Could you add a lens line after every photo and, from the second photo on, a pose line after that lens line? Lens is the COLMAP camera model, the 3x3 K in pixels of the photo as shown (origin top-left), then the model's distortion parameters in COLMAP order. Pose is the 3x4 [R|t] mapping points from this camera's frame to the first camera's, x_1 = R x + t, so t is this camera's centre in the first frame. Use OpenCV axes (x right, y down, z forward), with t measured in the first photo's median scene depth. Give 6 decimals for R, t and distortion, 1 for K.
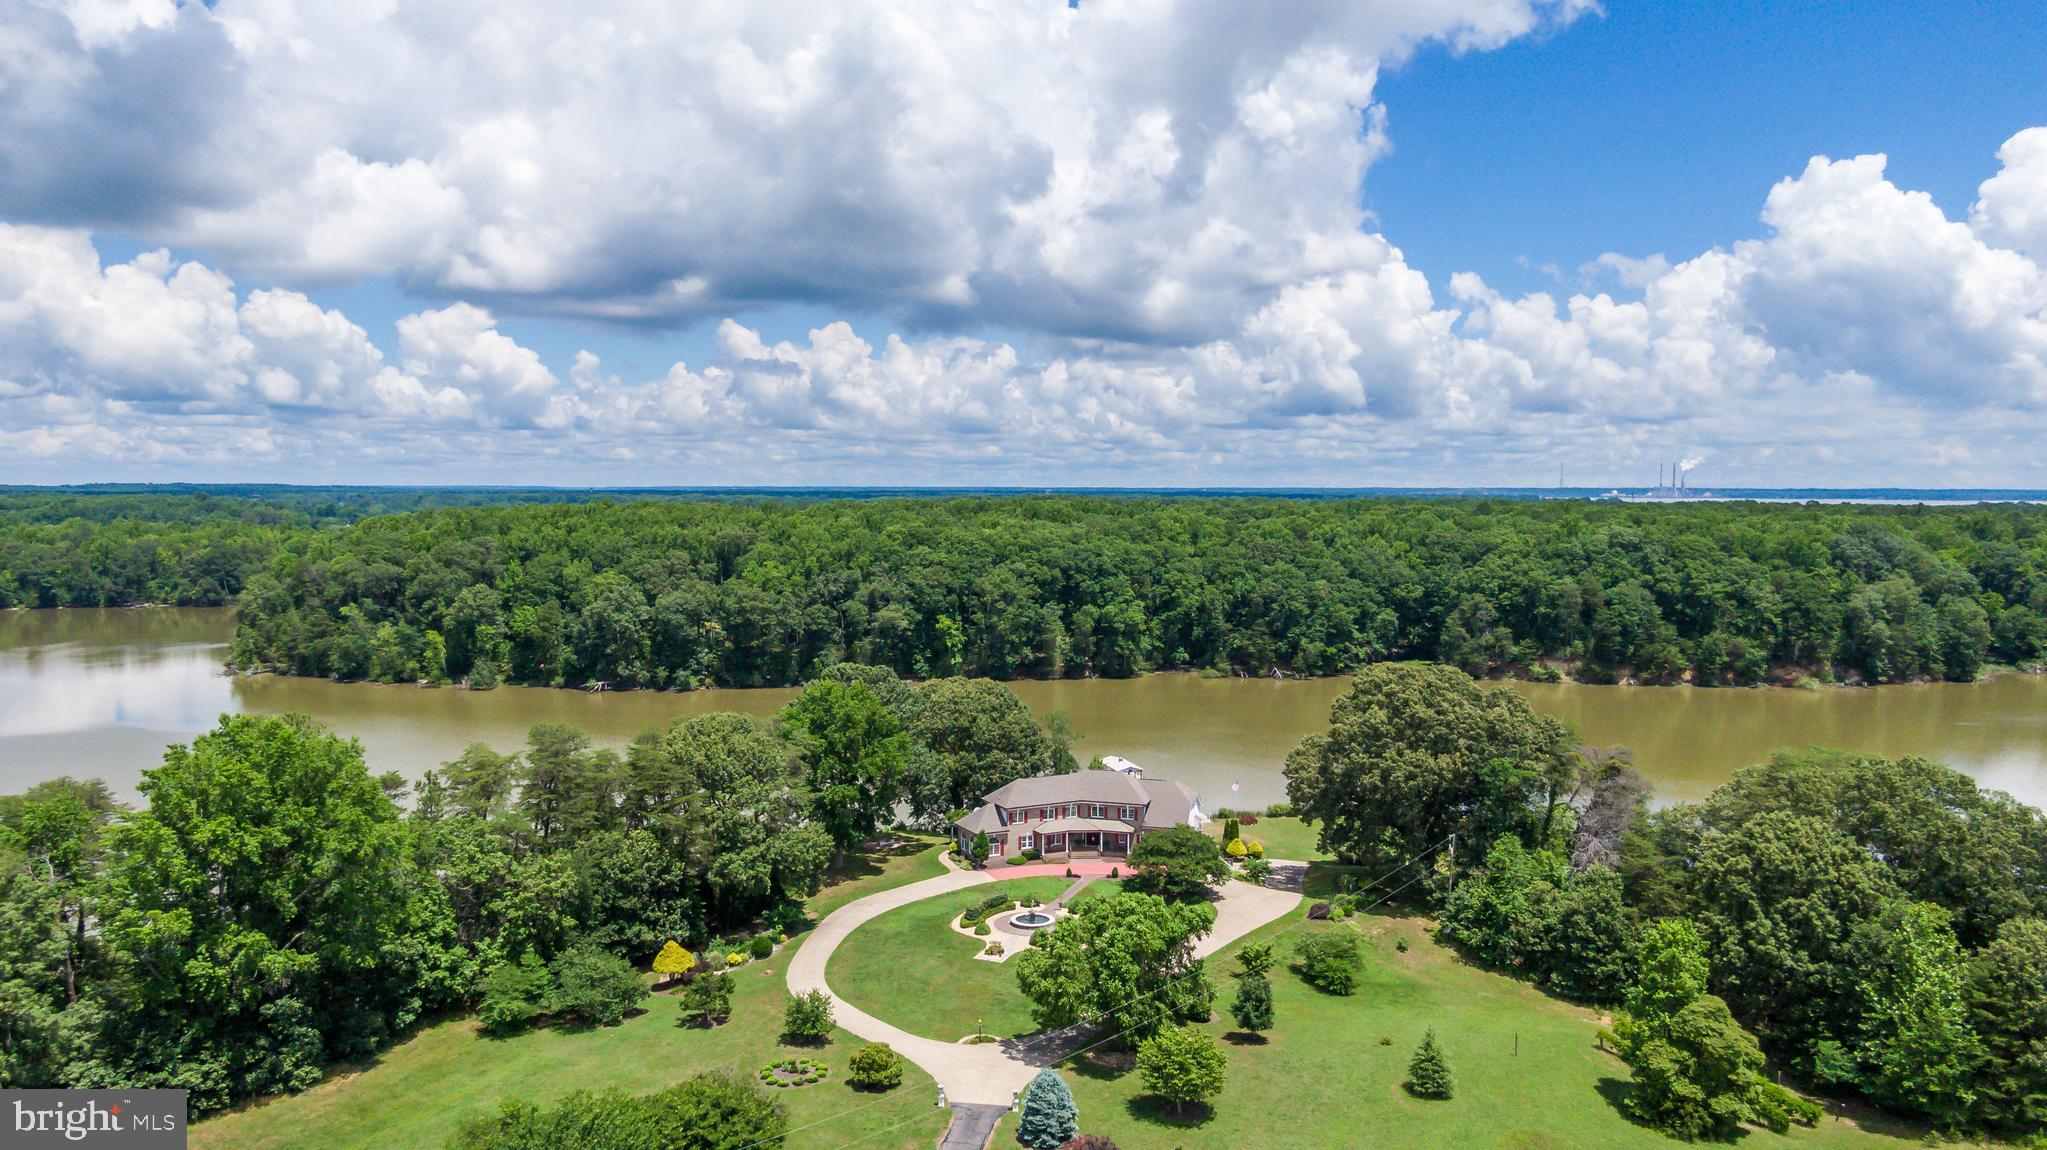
lens RADIAL K [[1455.5, 0, 1023.5], [0, 1455.5, 575.0], [0, 0, 1]] dist [0.005727, -0.009650]
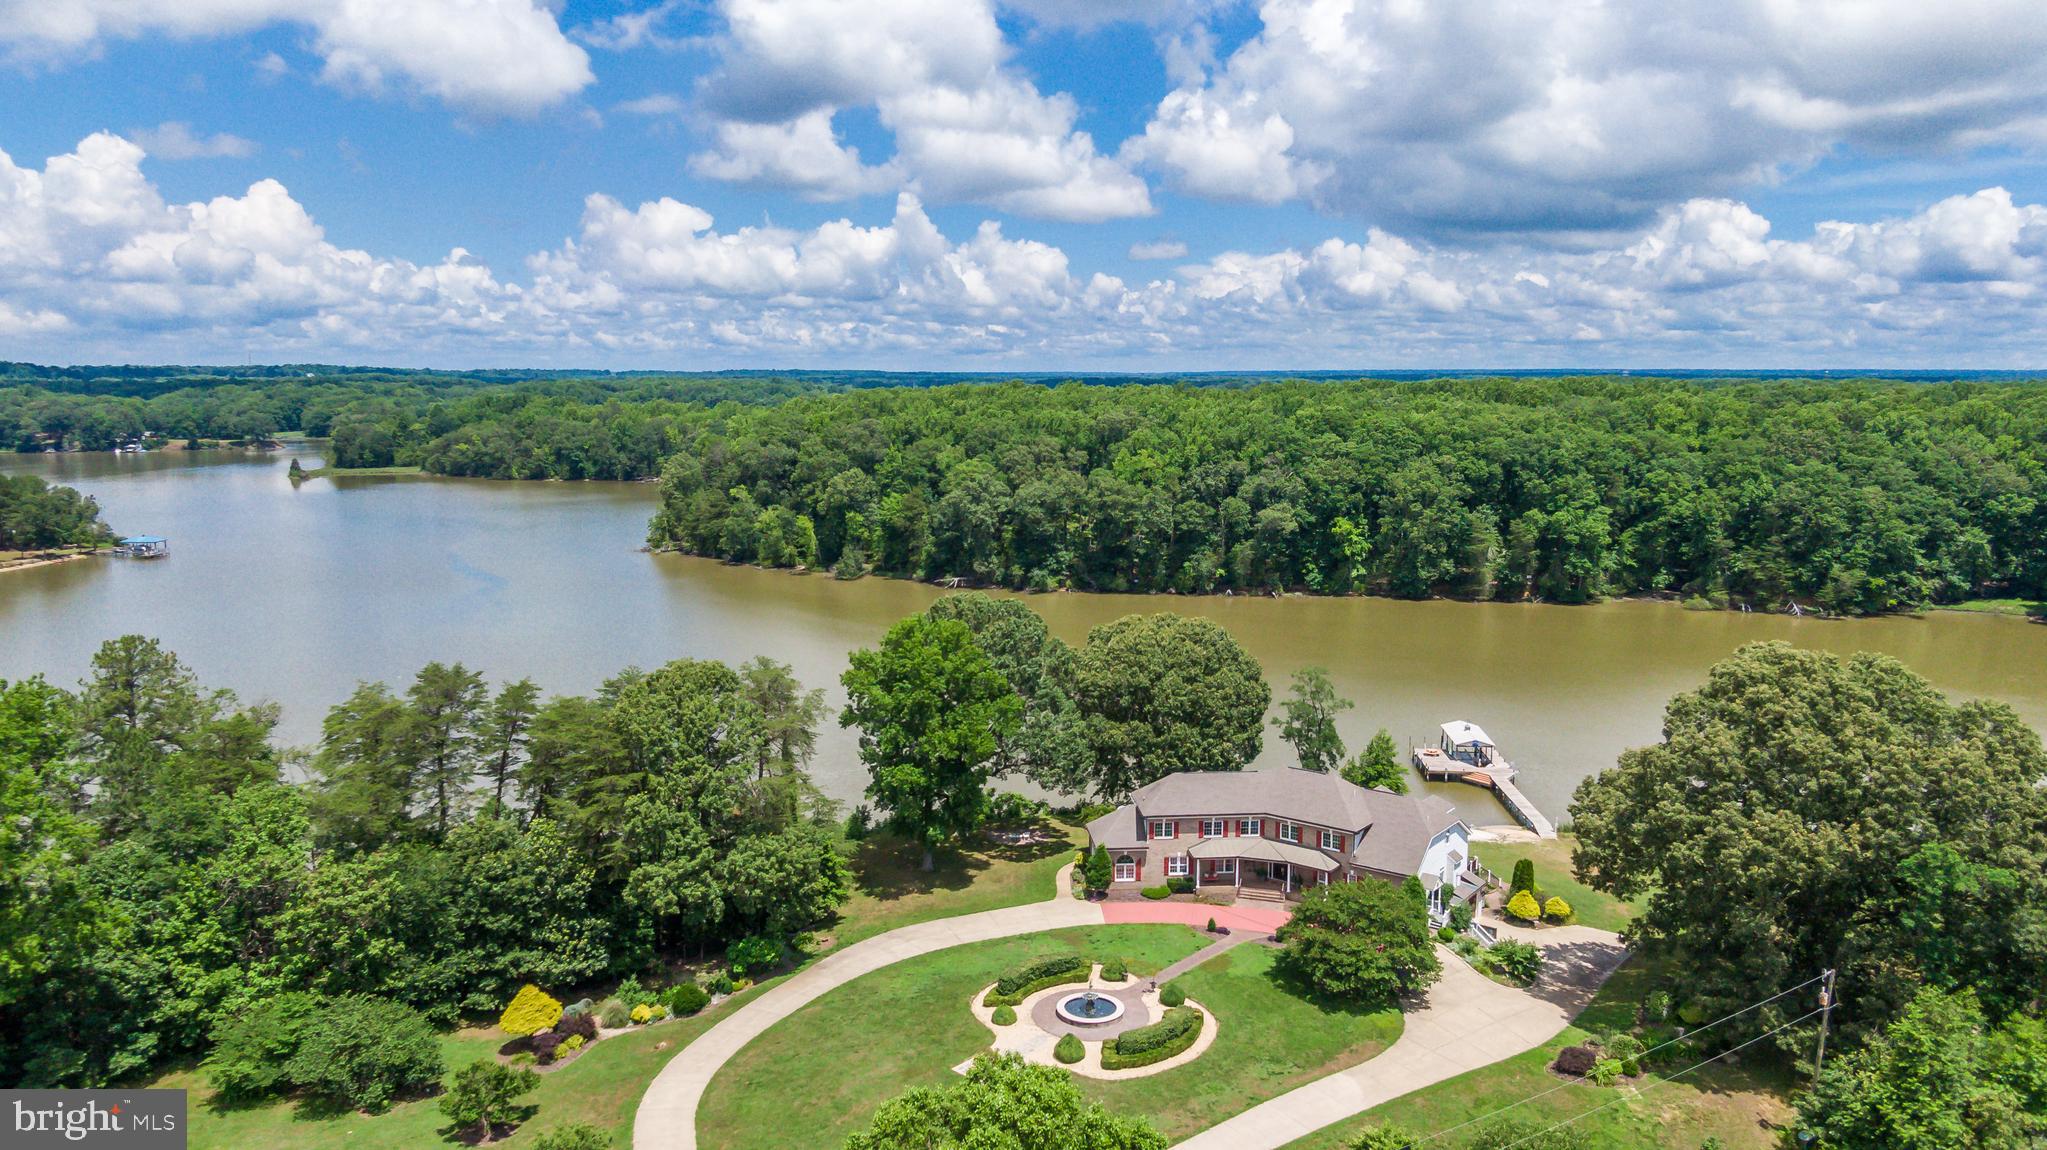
lens RADIAL K [[1450.8, 0, 1023.5], [0, 1450.8, 575.0], [0, 0, 1]] dist [0.054971, -0.097160]
pose [[0.927733, 0.048275, -0.370111, 0.084162], [-0.018814, 0.996388, 0.082803, -0.005019], [0.372771, -0.069856, 0.925290, 0.154212]]
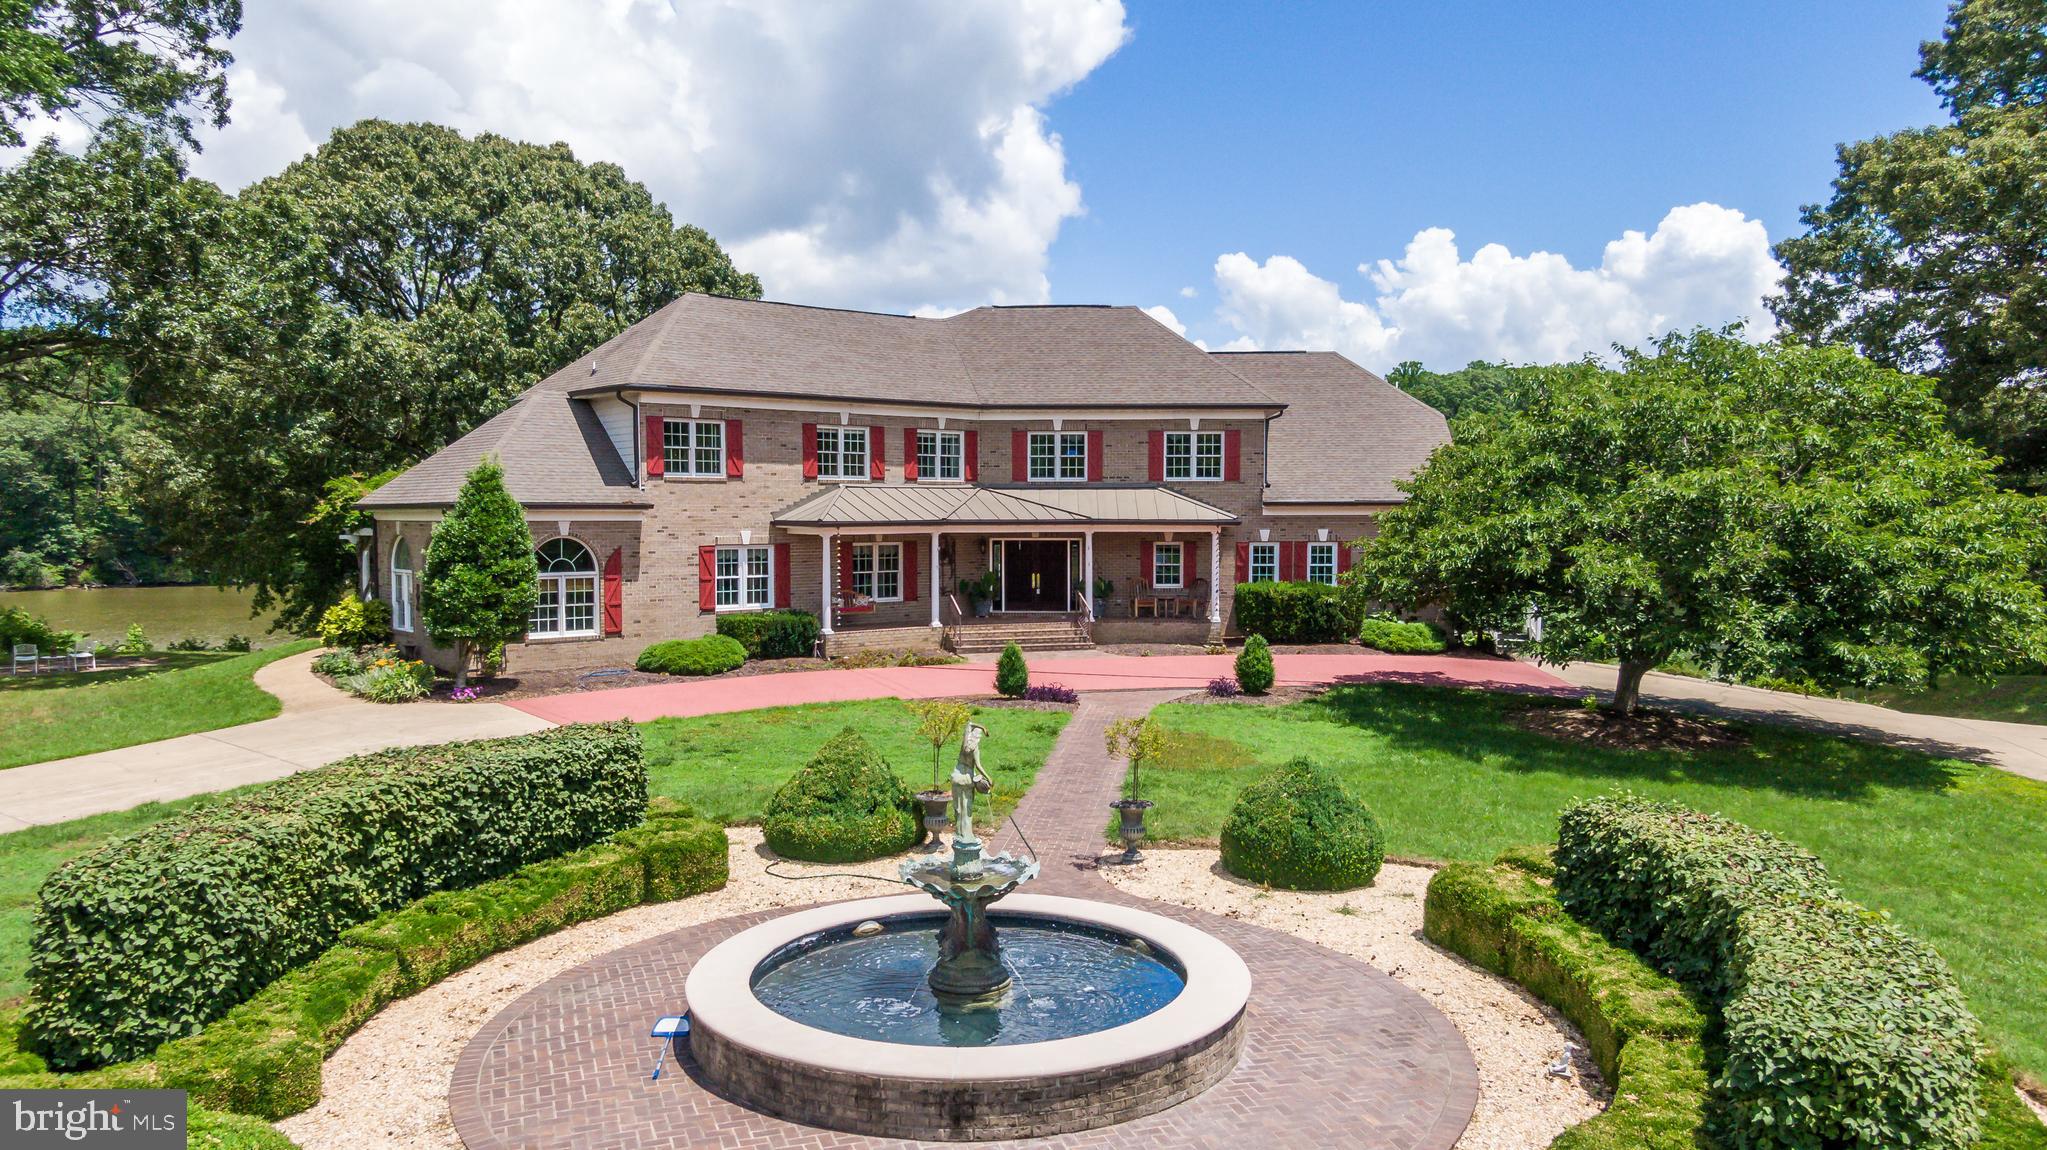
lens RADIAL K [[1450.8, 0, 1023.5], [0, 1450.8, 575.0], [0, 0, 1]] dist [0.054971, -0.097160]
pose [[0.970834, -0.020171, 0.238903, -0.003509], [0.024285, 0.999603, -0.014290, 0.085115], [-0.238520, 0.019675, 0.970938, 0.362724]]
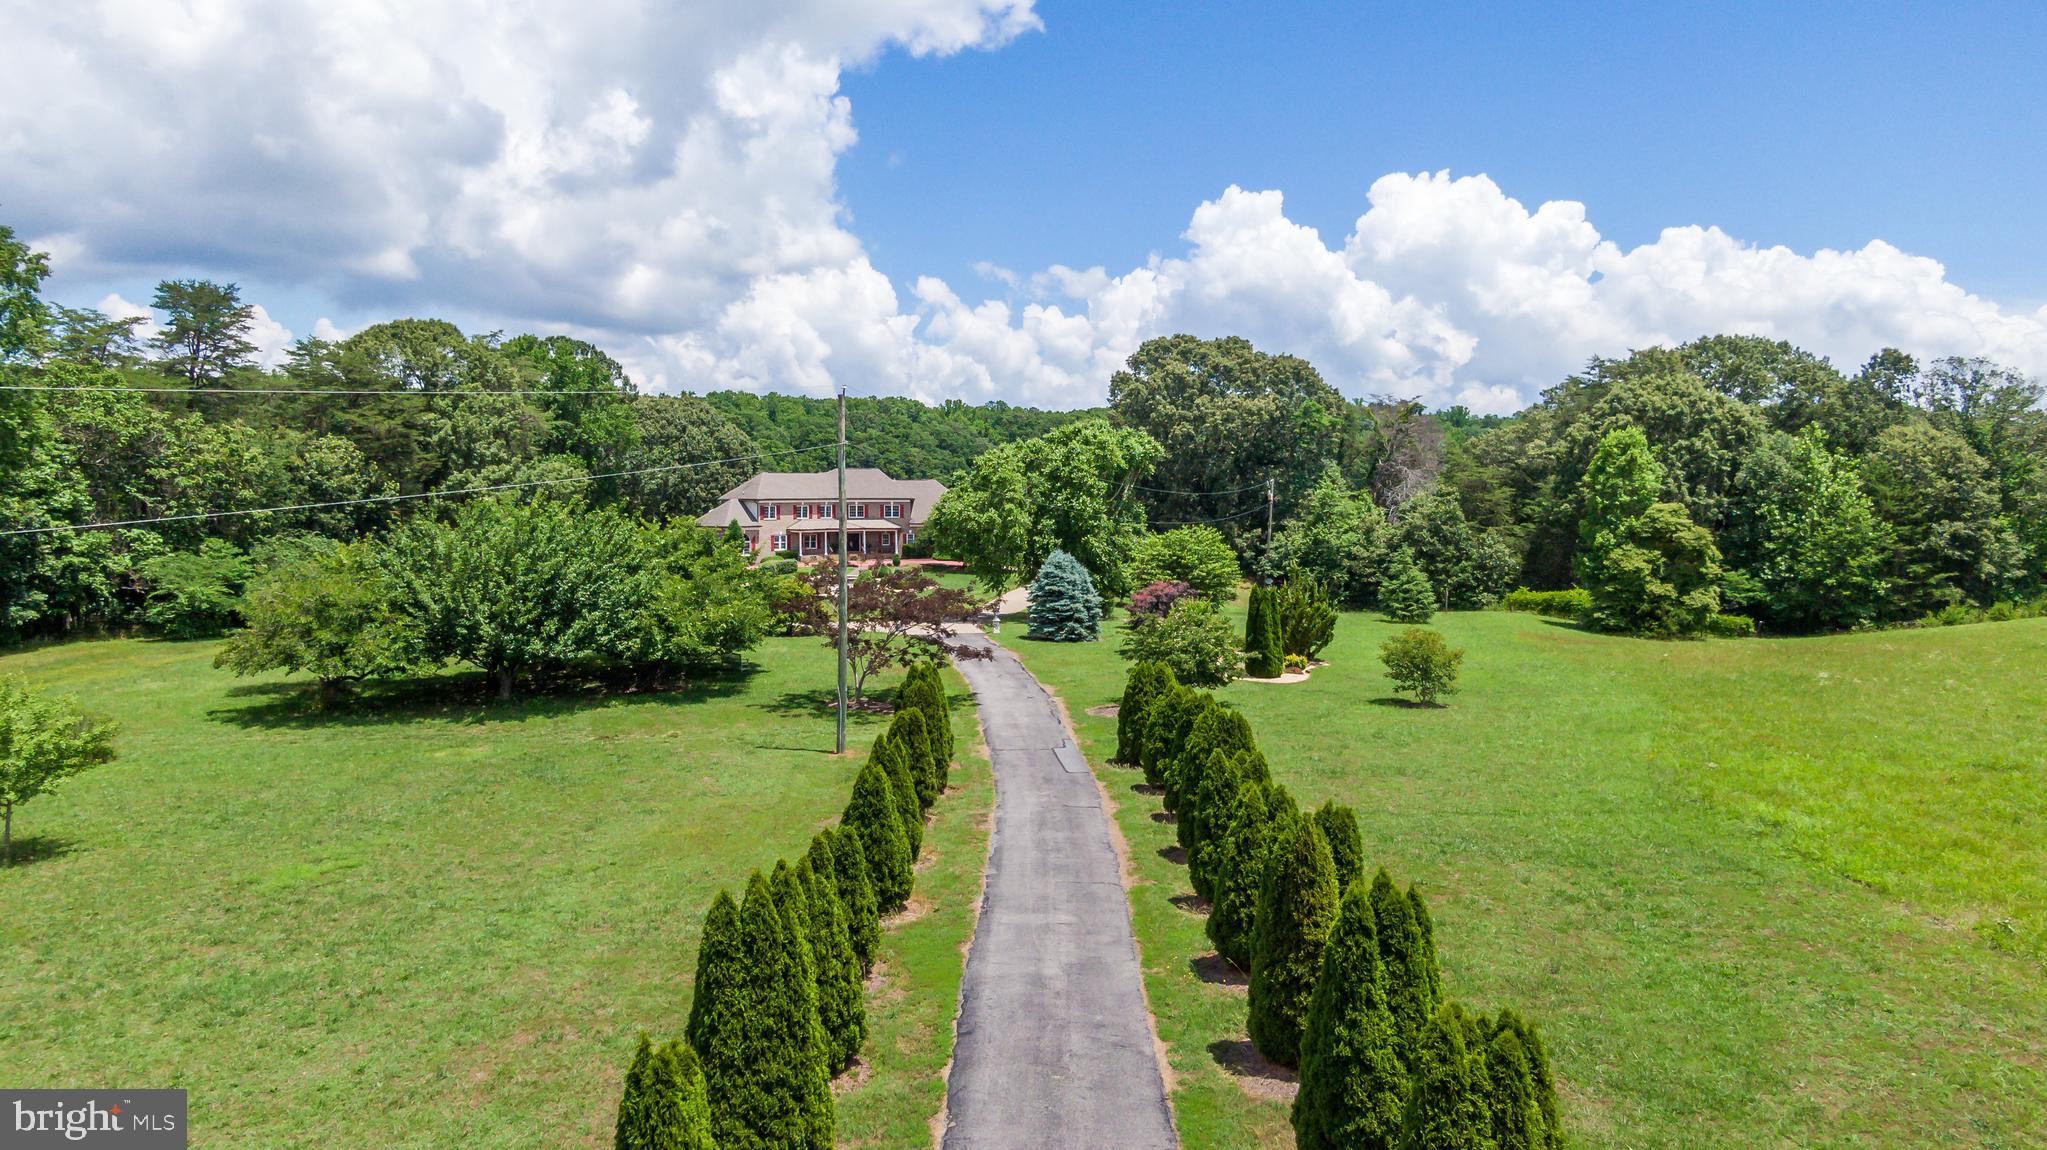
lens RADIAL K [[1450.8, 0, 1023.5], [0, 1450.8, 575.0], [0, 0, 1]] dist [0.054971, -0.097160]
pose [[0.936040, -0.029541, 0.350652, -0.073355], [0.030877, 0.999522, 0.001780, 0.093399], [-0.350537, 0.009161, 0.936504, 0.074251]]
